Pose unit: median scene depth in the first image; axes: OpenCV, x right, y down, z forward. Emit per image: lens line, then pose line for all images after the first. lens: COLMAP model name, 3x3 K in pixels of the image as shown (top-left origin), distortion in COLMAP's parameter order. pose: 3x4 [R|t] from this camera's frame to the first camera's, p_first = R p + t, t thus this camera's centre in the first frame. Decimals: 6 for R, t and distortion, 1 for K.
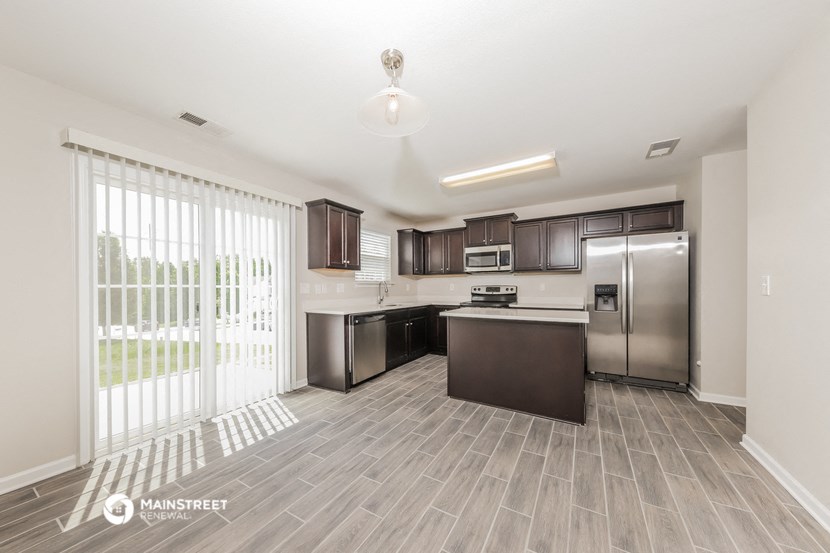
lens RADIAL K [[285.9, 0, 411.6], [0, 285.9, 287.2], [0, 0, 1]] dist [0.000089, -0.000156]
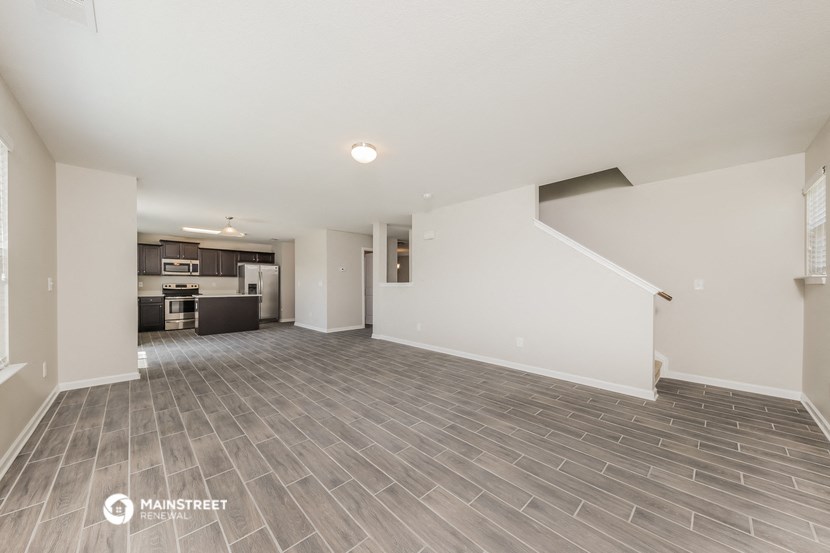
lens RADIAL K [[287.7, 0, 410.4], [0, 287.7, 280.5], [0, 0, 1]] dist [-0.001175, -0.000465]
pose [[0.231022, 0.012262, 0.972871, -1.050252], [0.003042, 0.999907, -0.013326, 0.001483], [-0.972944, 0.006038, 0.230963, -0.659997]]
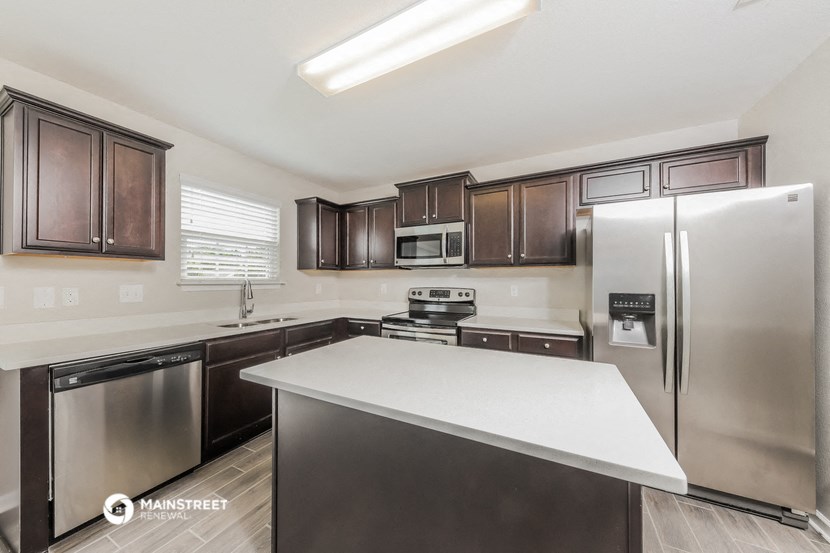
lens RADIAL K [[285.9, 0, 414.4], [0, 285.9, 280.5], [0, 0, 1]] dist [0.000089, -0.000156]
pose [[0.996512, 0.009585, 0.082900, 0.186911], [-0.008899, 0.999923, -0.008644, -0.017644], [-0.082977, 0.007876, 0.996520, 0.387563]]
